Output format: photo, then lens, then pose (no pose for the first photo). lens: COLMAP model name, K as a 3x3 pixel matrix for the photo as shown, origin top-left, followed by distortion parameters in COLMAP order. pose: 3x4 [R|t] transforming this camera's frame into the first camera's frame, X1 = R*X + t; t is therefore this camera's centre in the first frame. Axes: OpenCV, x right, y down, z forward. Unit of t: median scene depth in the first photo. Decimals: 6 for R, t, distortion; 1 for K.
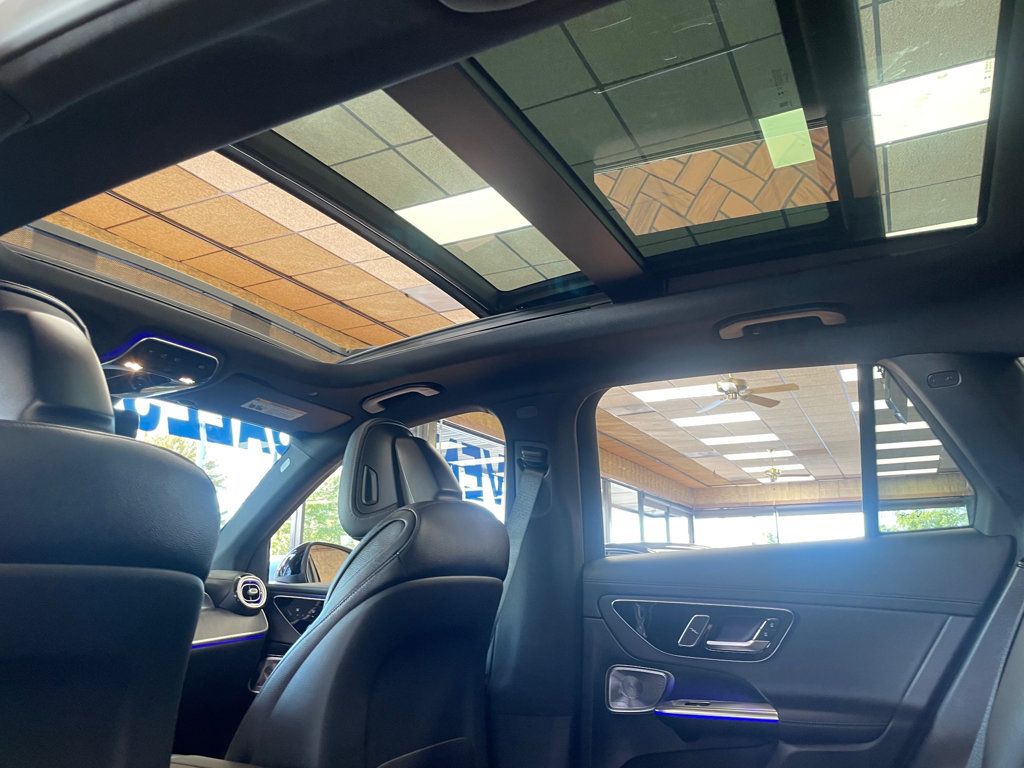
lens RADIAL K [[778.9, 0, 512.8], [0, 778.9, 369.9], [0, 0, 1]] dist [0.048907, -0.037159]
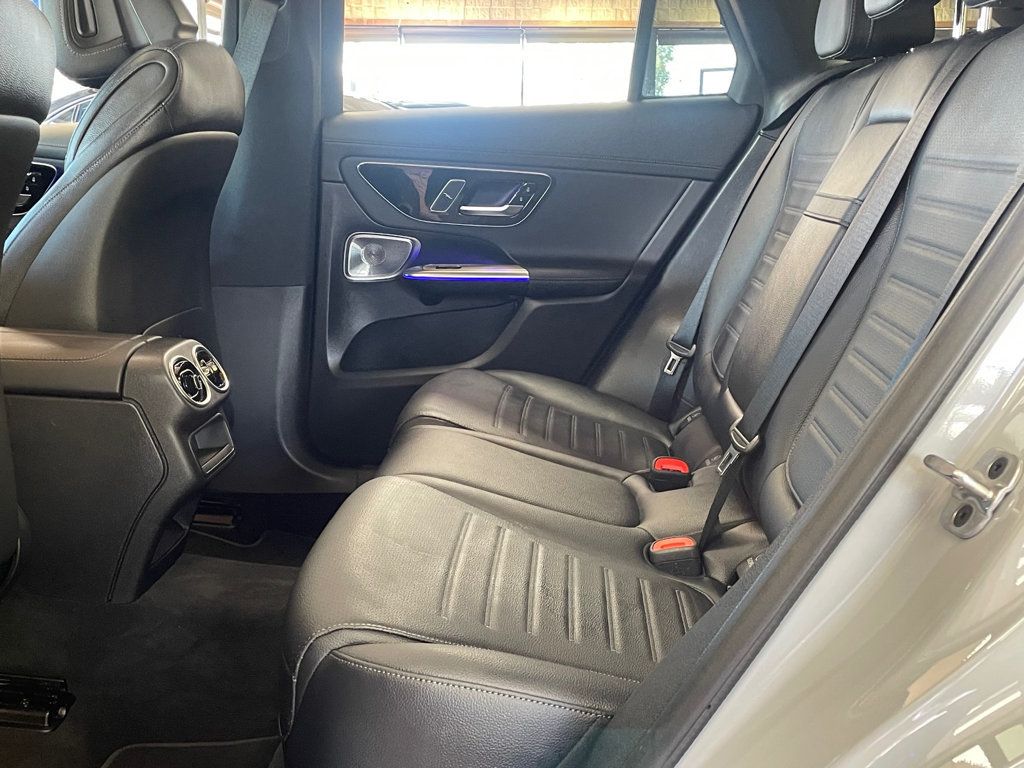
lens RADIAL K [[1202.0, 0, 508.2], [0, 1202.0, 387.2], [0, 0, 1]] dist [0.055362, 0.000000]
pose [[0.914762, -0.058982, 0.399664, -0.282326], [-0.128009, 0.895992, 0.425220, -0.078391], [-0.383177, -0.440136, 0.812069, -0.280502]]
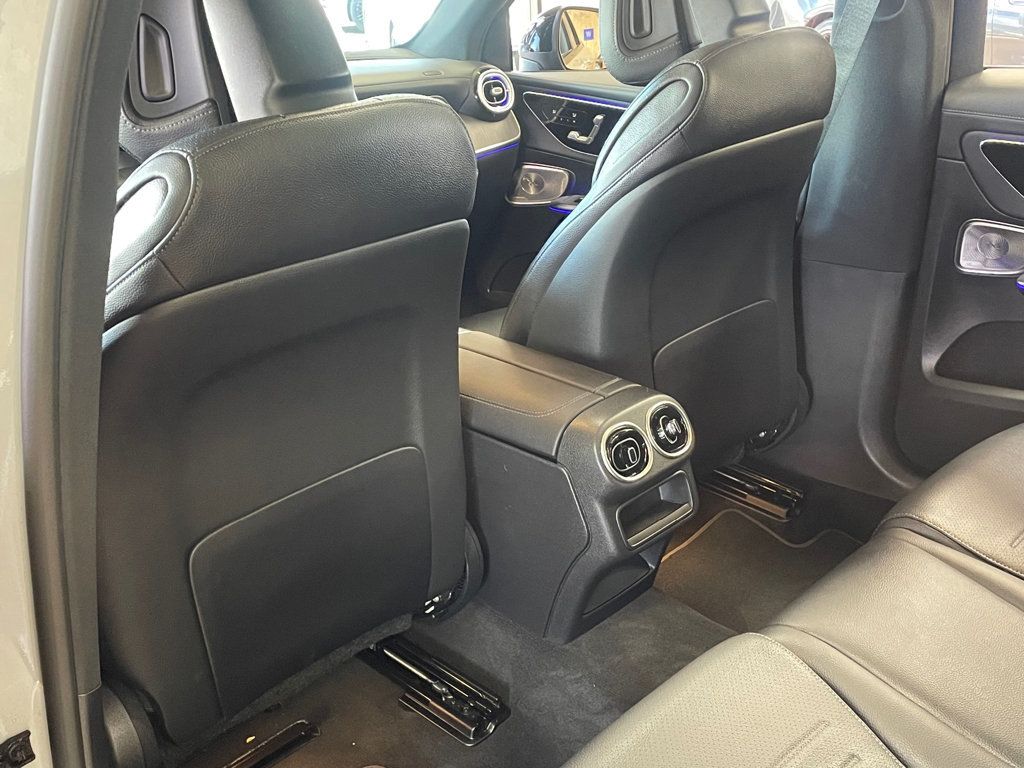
lens RADIAL K [[1202.0, 0, 513.3], [0, 1202.0, 381.3], [0, 0, 1]] dist [0.055362, 0.000000]
pose [[0.962010, 0.069840, -0.263929, 0.023848], [0.103958, 0.800191, 0.590667, -0.237888], [0.252445, -0.595665, 0.762531, -0.094651]]
